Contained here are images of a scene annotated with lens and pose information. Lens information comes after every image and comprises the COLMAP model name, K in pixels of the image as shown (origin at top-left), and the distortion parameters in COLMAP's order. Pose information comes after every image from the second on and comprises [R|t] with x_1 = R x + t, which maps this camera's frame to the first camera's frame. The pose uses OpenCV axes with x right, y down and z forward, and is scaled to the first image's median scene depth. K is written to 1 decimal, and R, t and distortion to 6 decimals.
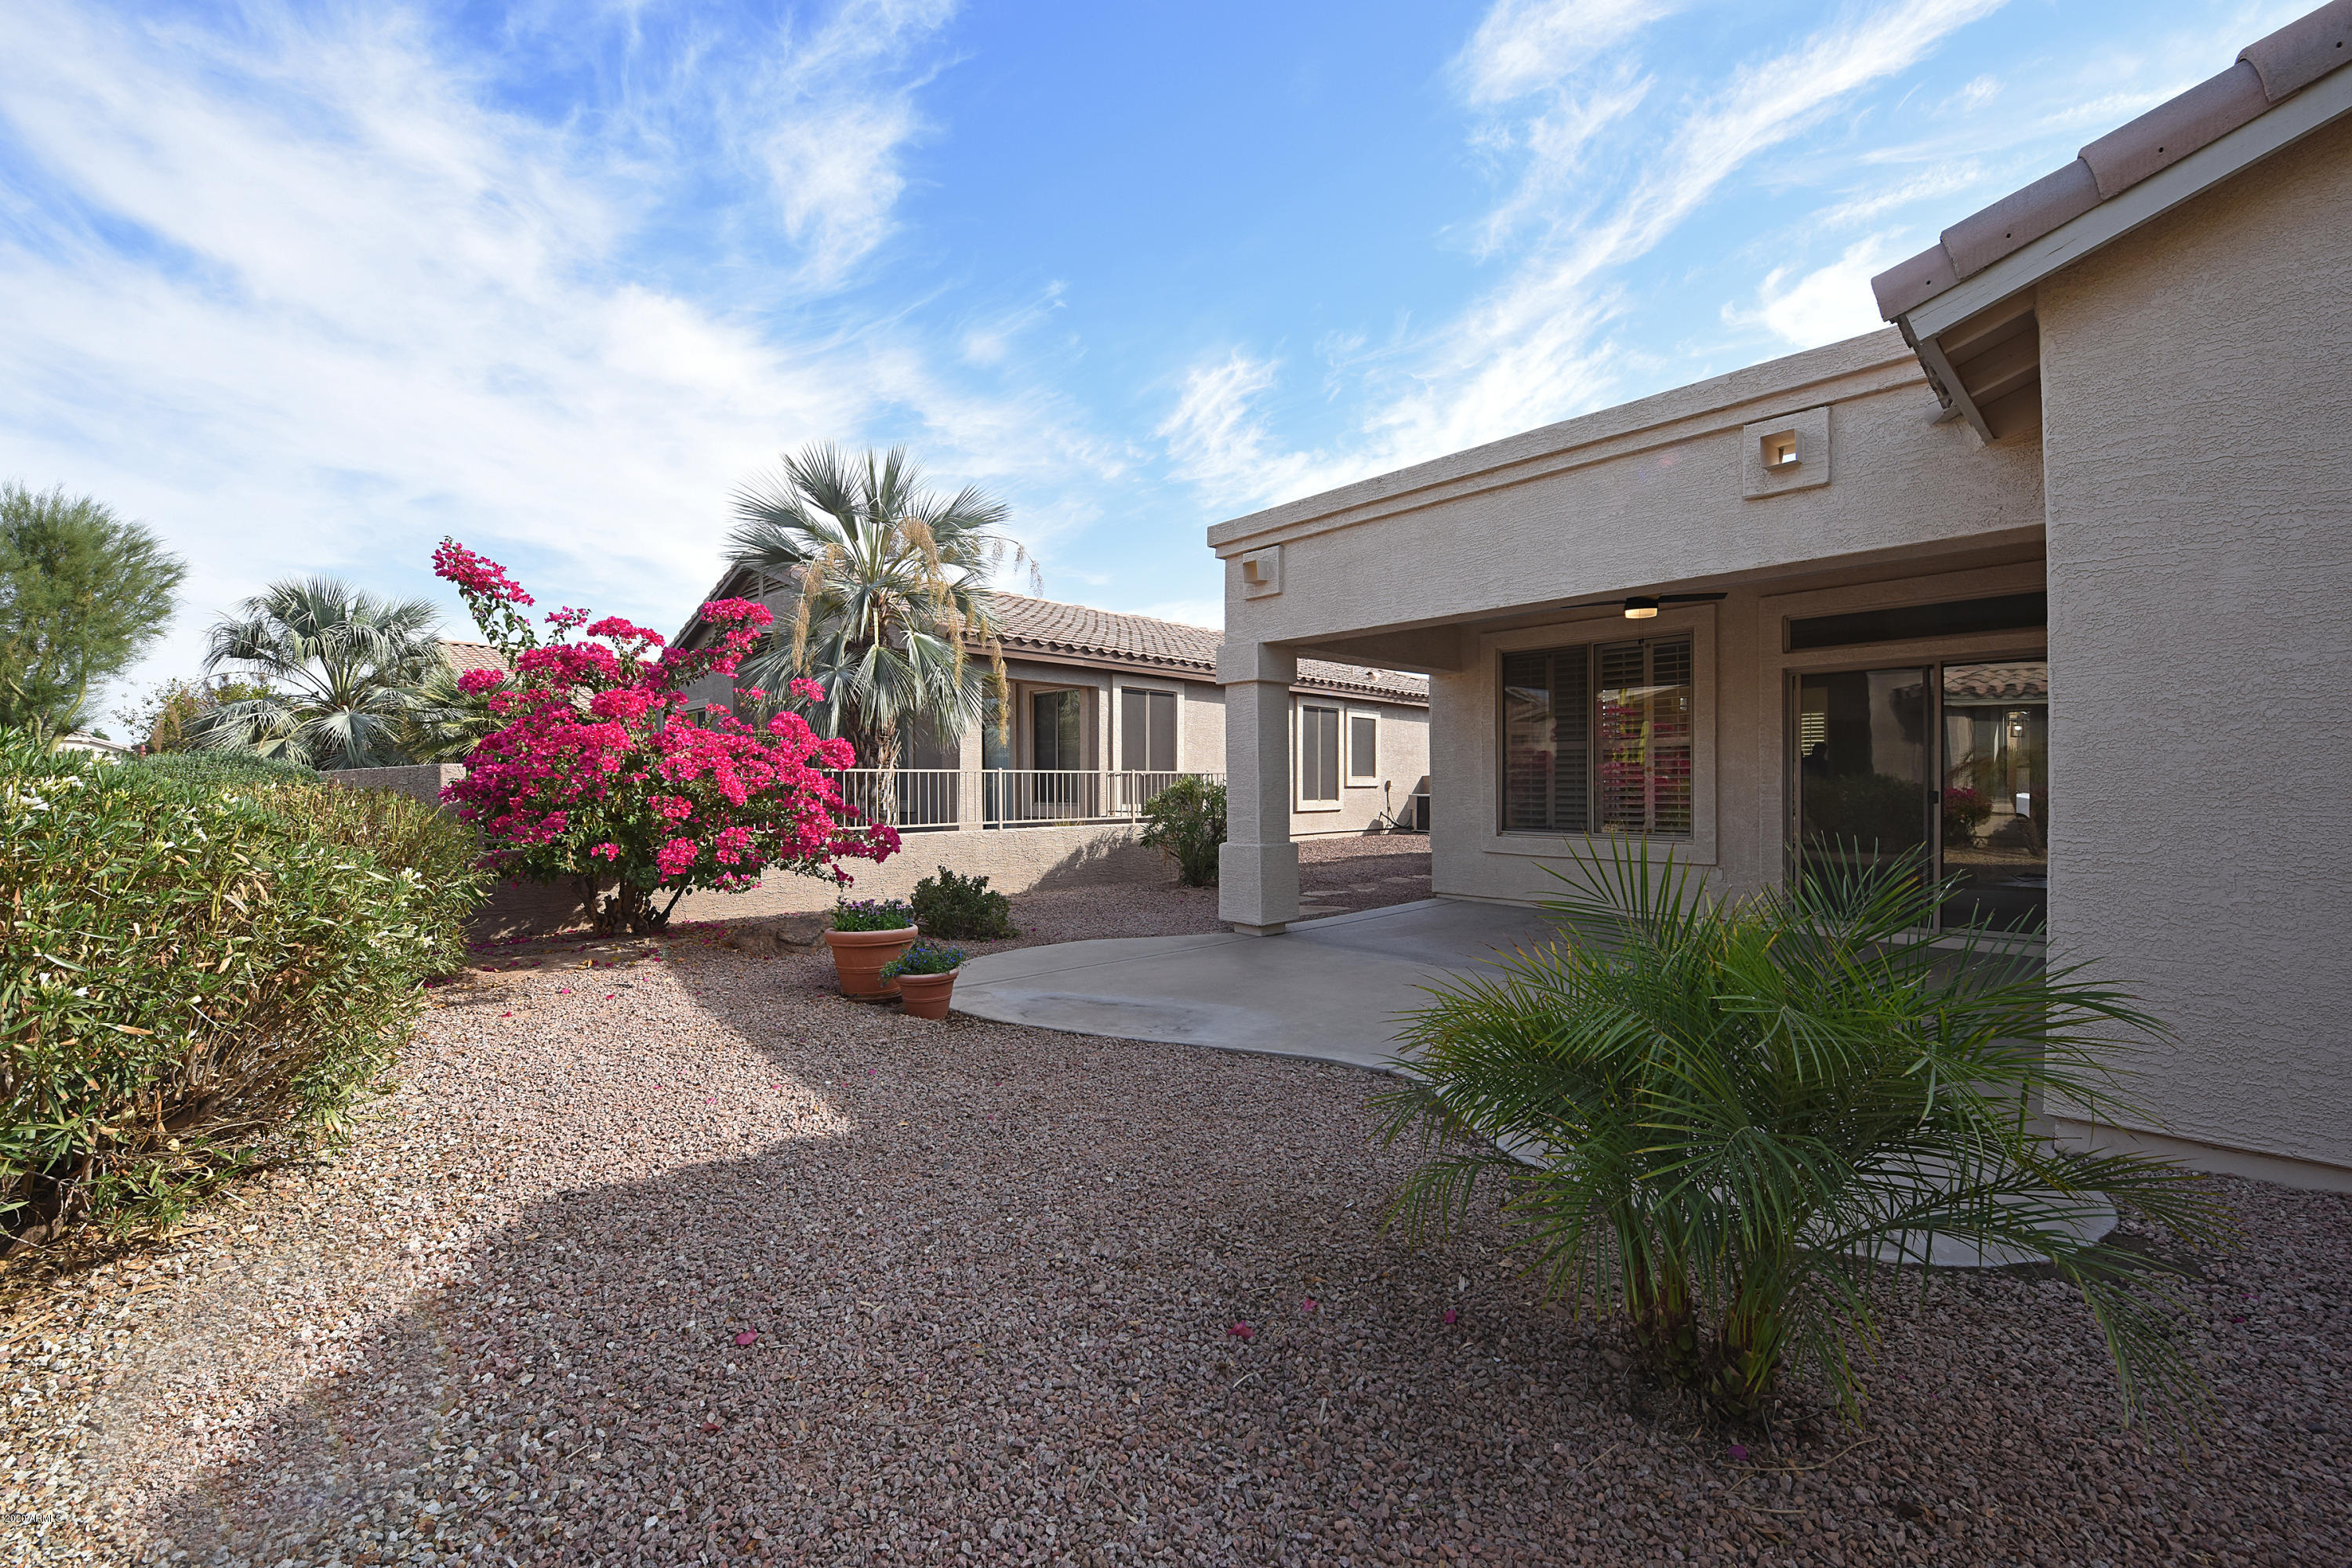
lens RADIAL K [[937.6, 0, 1172.2], [0, 937.6, 795.4], [0, 0, 1]] dist [-0.017784, -0.000760]
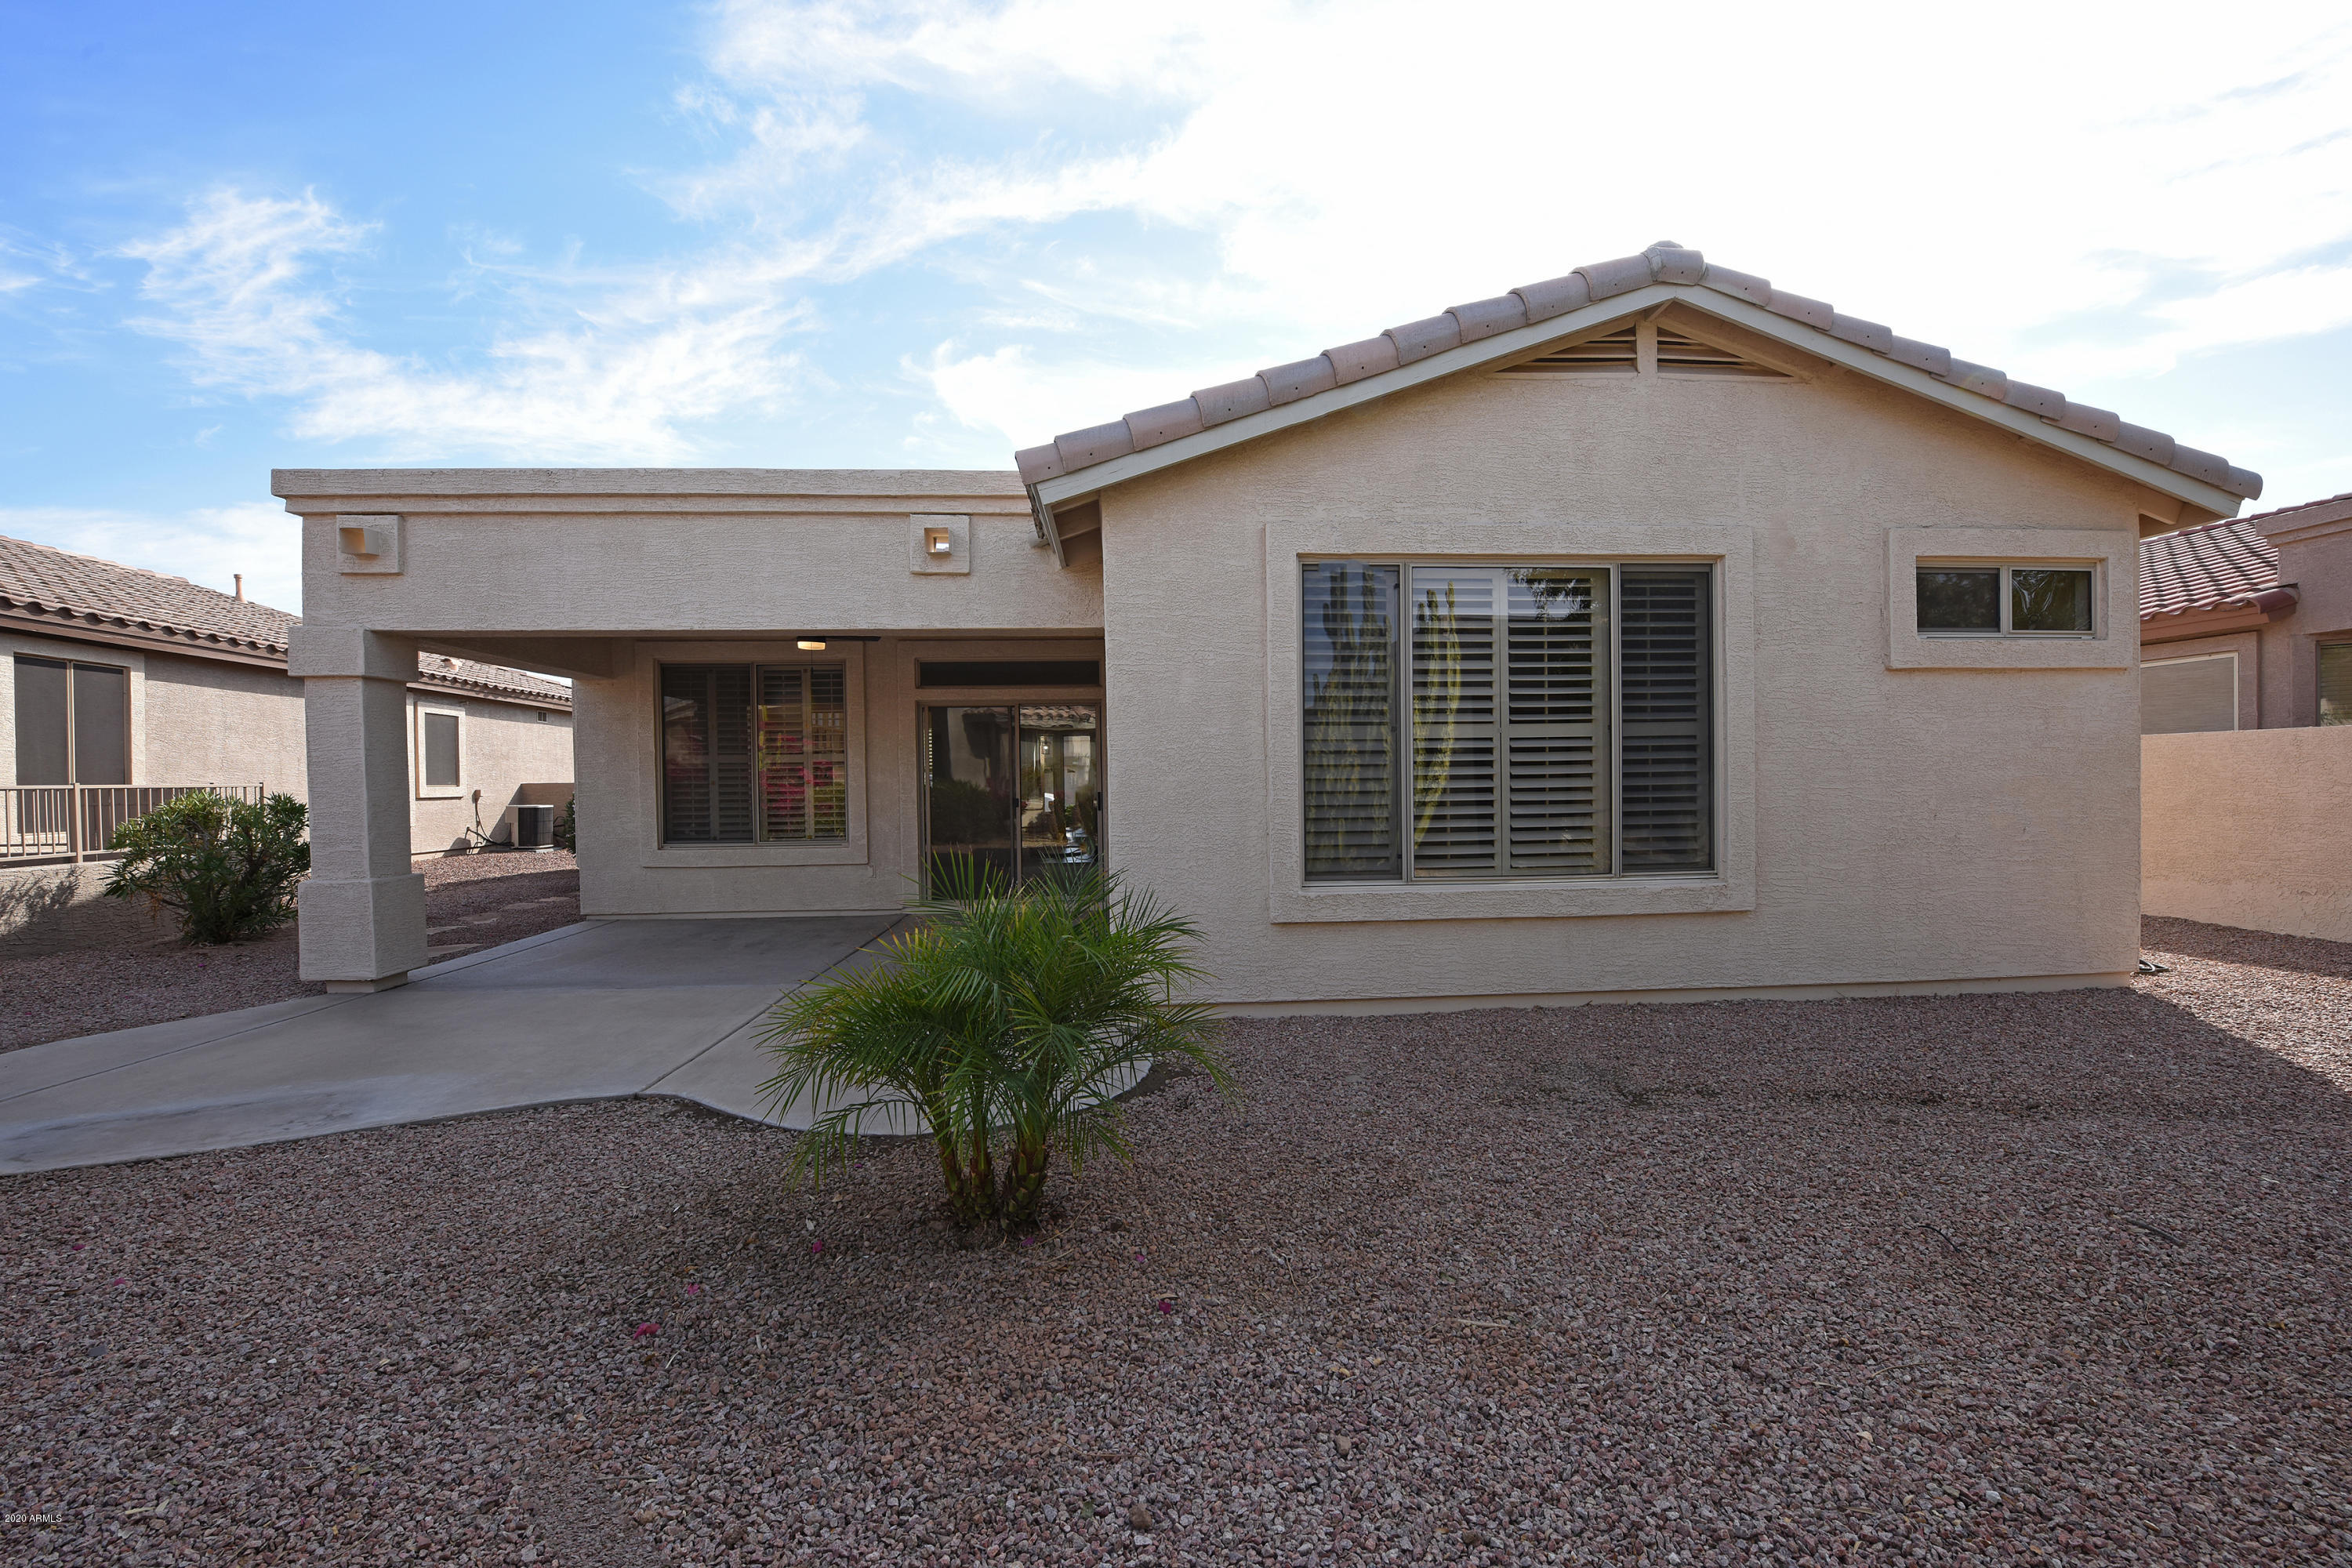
lens RADIAL K [[937.6, 0, 1172.2], [0, 937.6, 795.4], [0, 0, 1]] dist [-0.017784, -0.000760]
pose [[0.629007, -0.017336, 0.777207, -0.092744], [0.020509, 0.999773, 0.005703, -0.010628], [-0.777129, 0.012352, 0.629220, -0.041363]]
